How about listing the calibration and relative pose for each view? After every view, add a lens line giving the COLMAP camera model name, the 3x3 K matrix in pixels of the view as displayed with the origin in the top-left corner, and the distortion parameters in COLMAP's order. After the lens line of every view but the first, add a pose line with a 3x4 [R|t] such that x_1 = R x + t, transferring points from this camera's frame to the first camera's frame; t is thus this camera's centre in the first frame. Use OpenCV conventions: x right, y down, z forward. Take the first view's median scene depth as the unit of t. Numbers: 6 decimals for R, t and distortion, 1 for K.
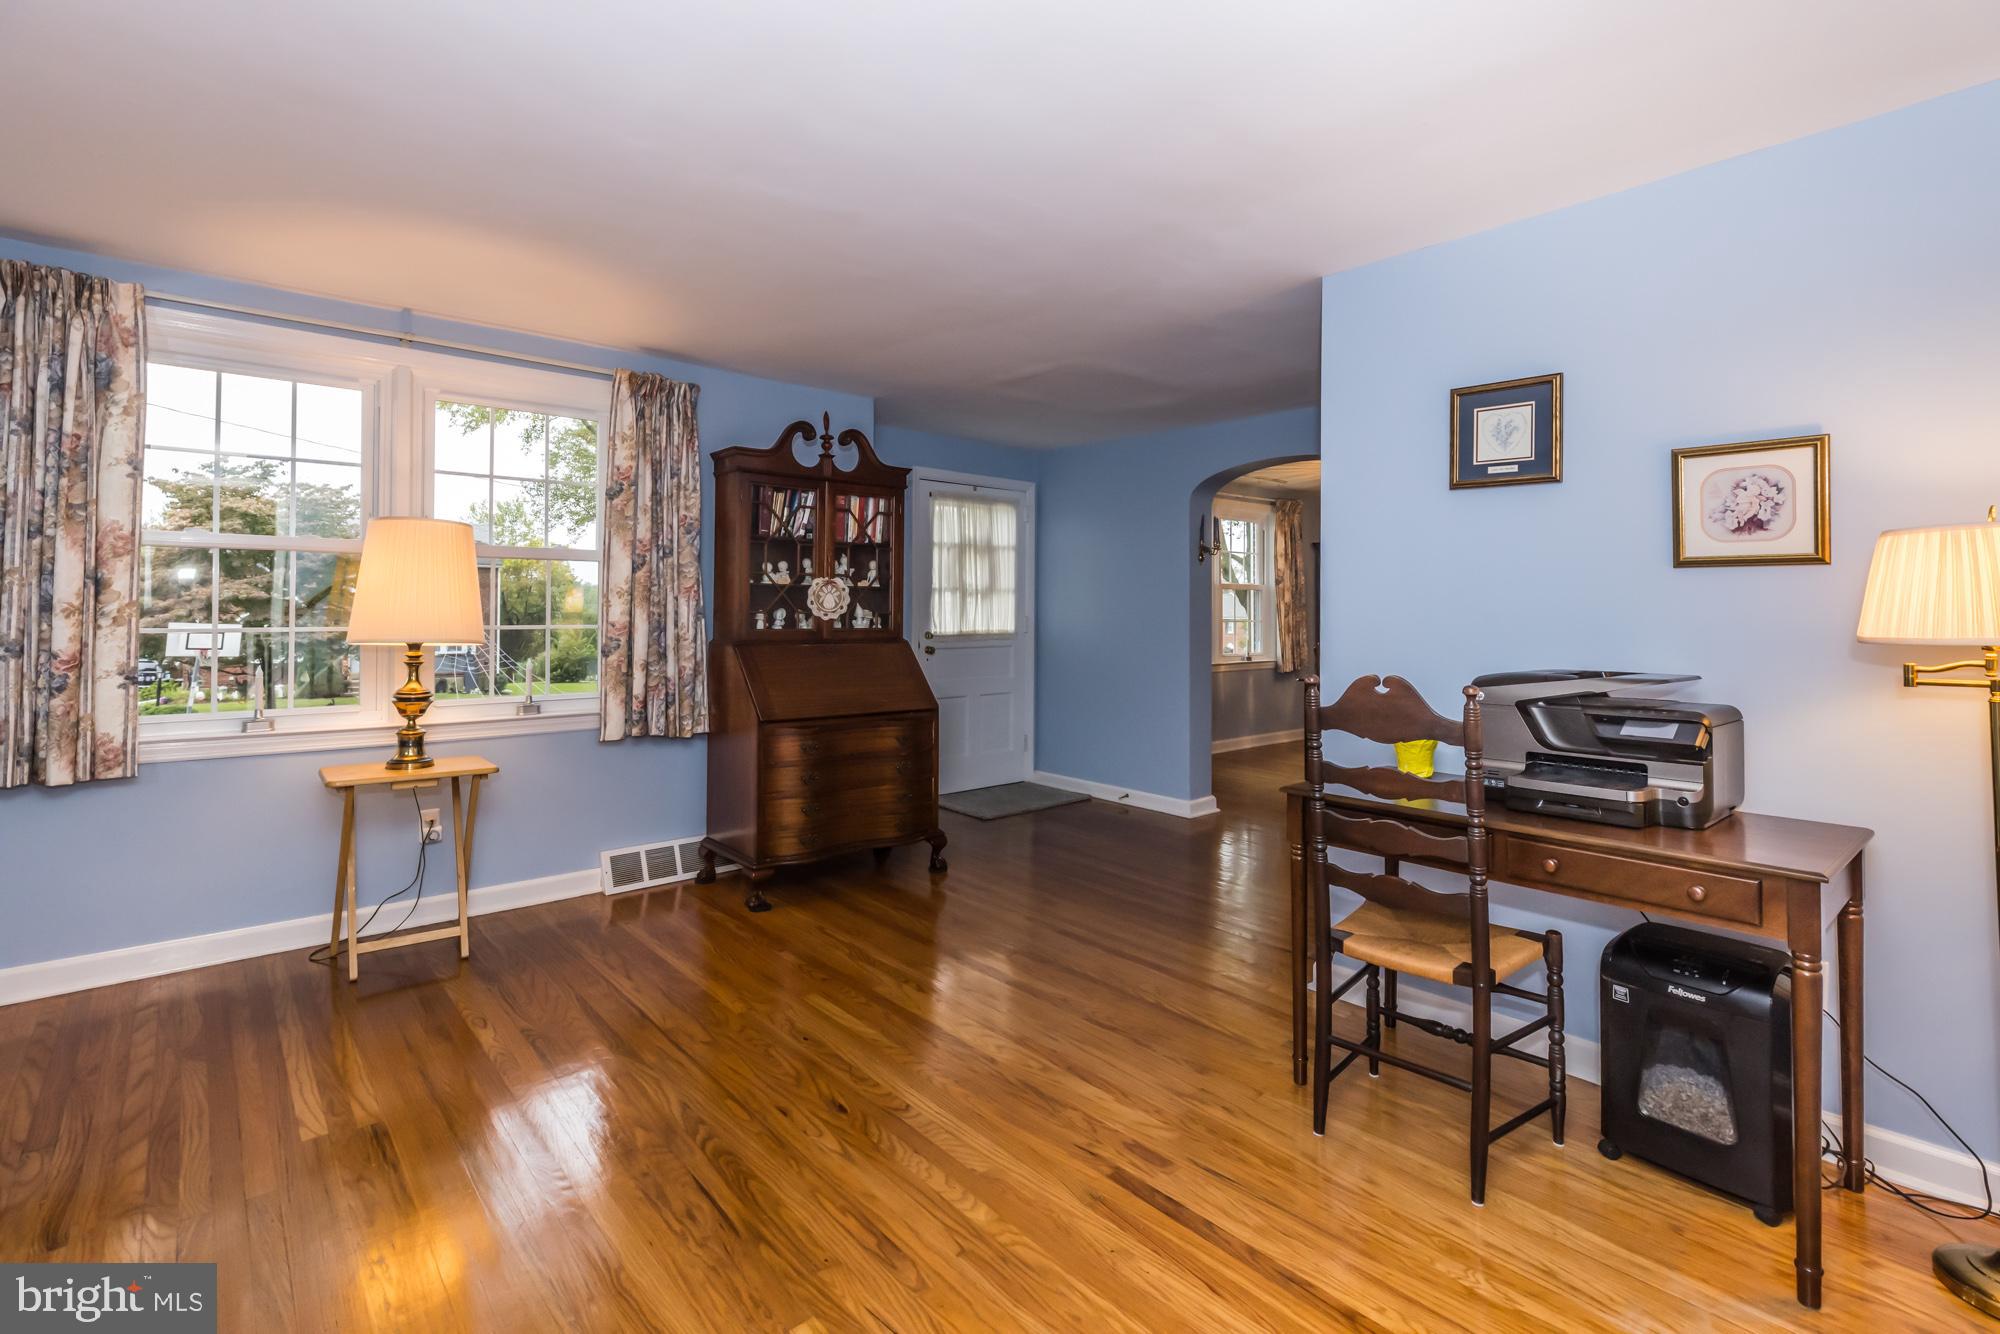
lens RADIAL K [[900.8, 0, 998.1], [0, 900.8, 597.2], [0, 0, 1]] dist [0.001956, 0.000228]
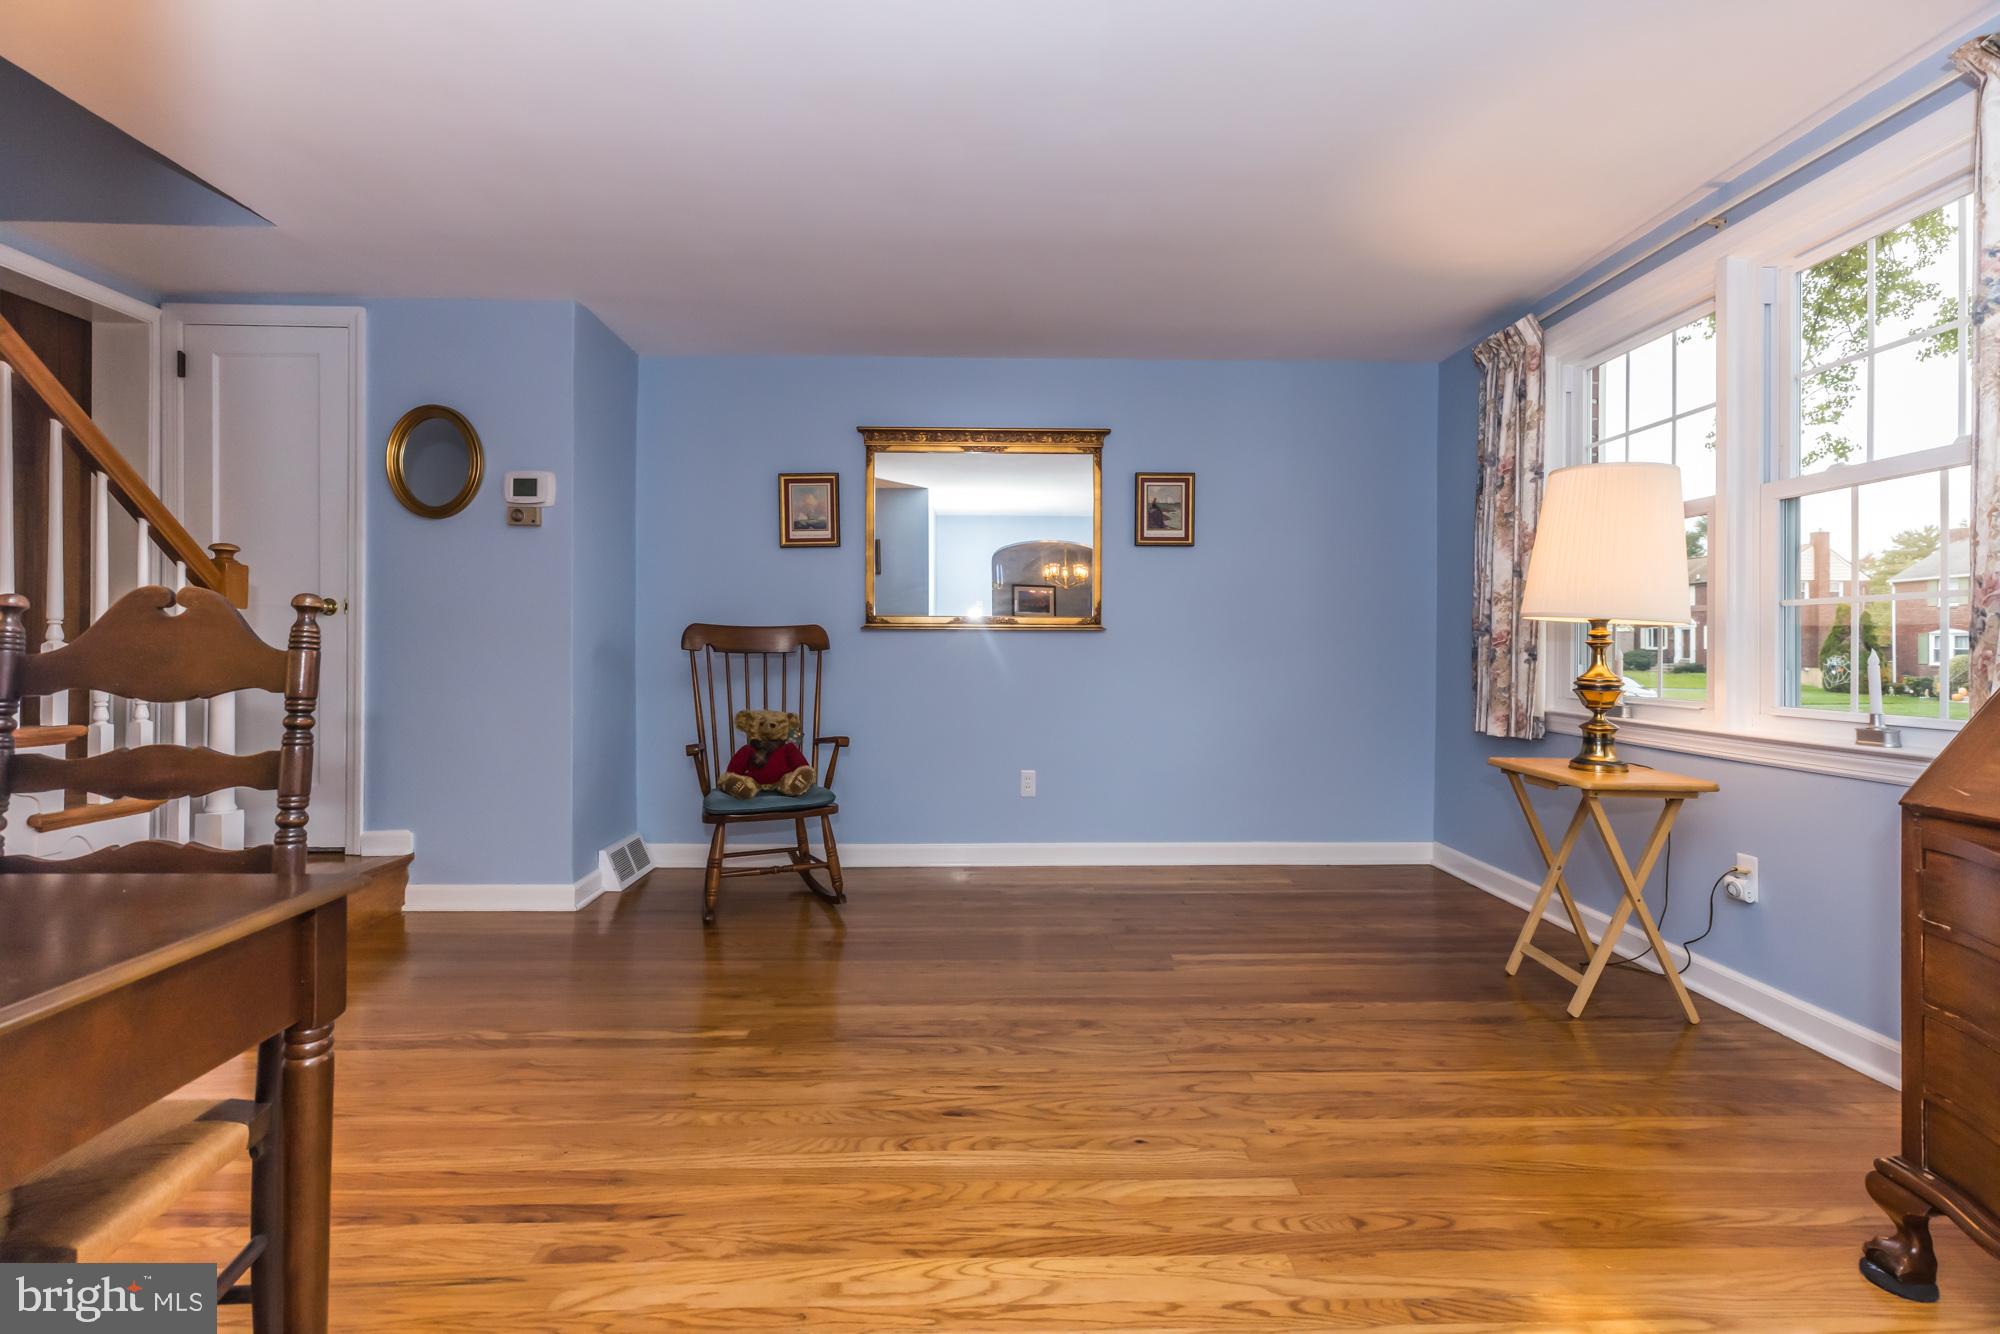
lens RADIAL K [[900.8, 0, 999.9], [0, 900.8, 654.9], [0, 0, 1]] dist [0.001956, 0.000228]
pose [[-0.631881, -0.000415, -0.775066, 0.394229], [0.005458, 0.999973, -0.004984, 0.101224], [0.775047, -0.007380, -0.631861, 1.309428]]
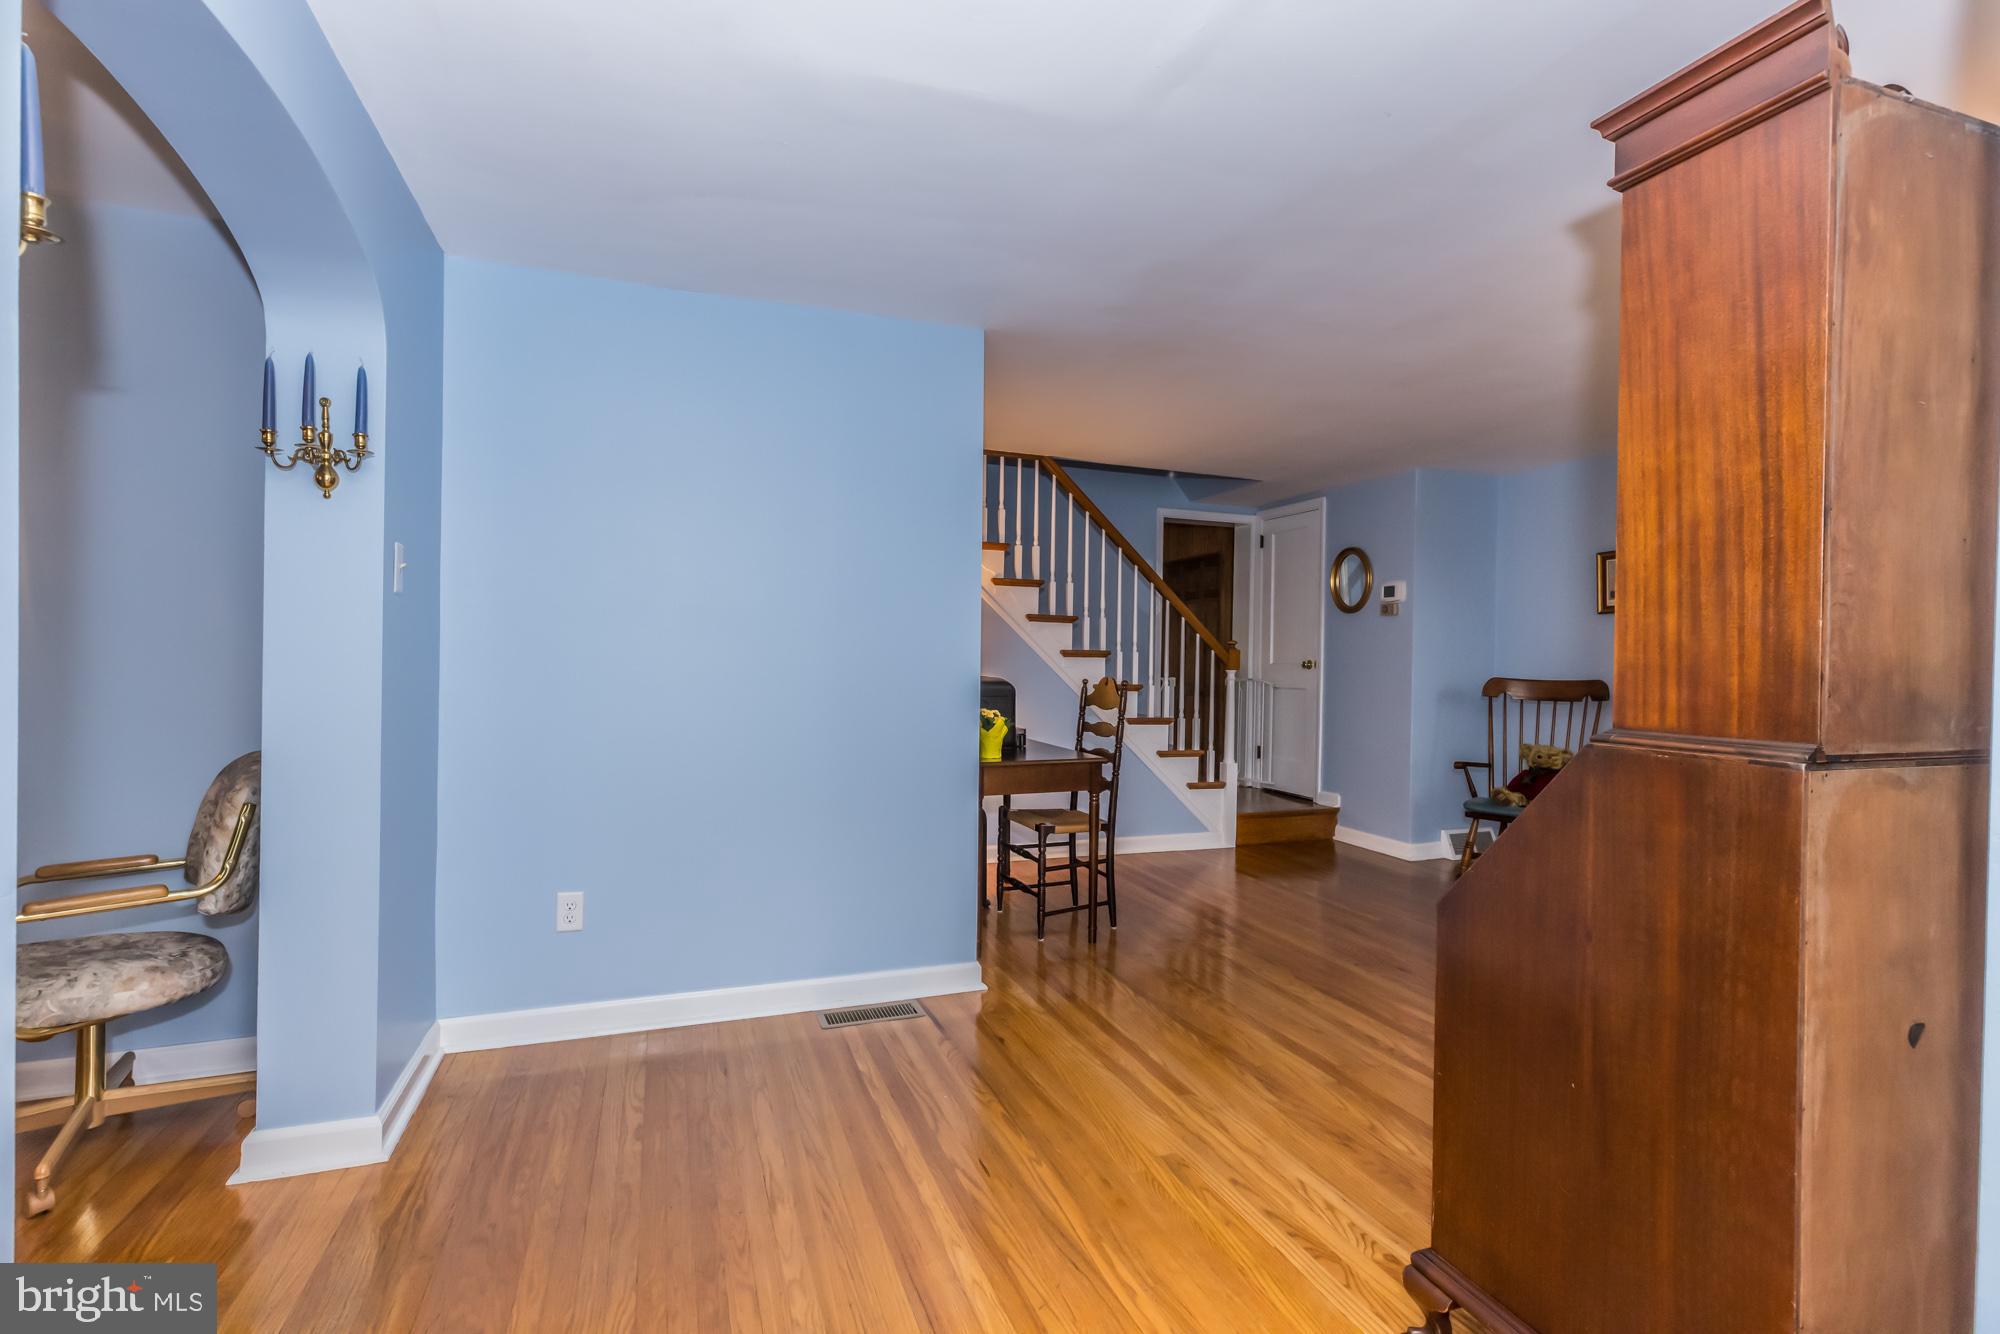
lens RADIAL K [[900.8, 0, 995.7], [0, 900.8, 657.2], [0, 0, 1]] dist [0.001956, 0.000228]
pose [[-0.934744, -0.017121, 0.354909, -0.059324], [-0.022520, 0.999685, -0.011087, 0.047668], [-0.354607, -0.018356, -0.934835, 2.214828]]
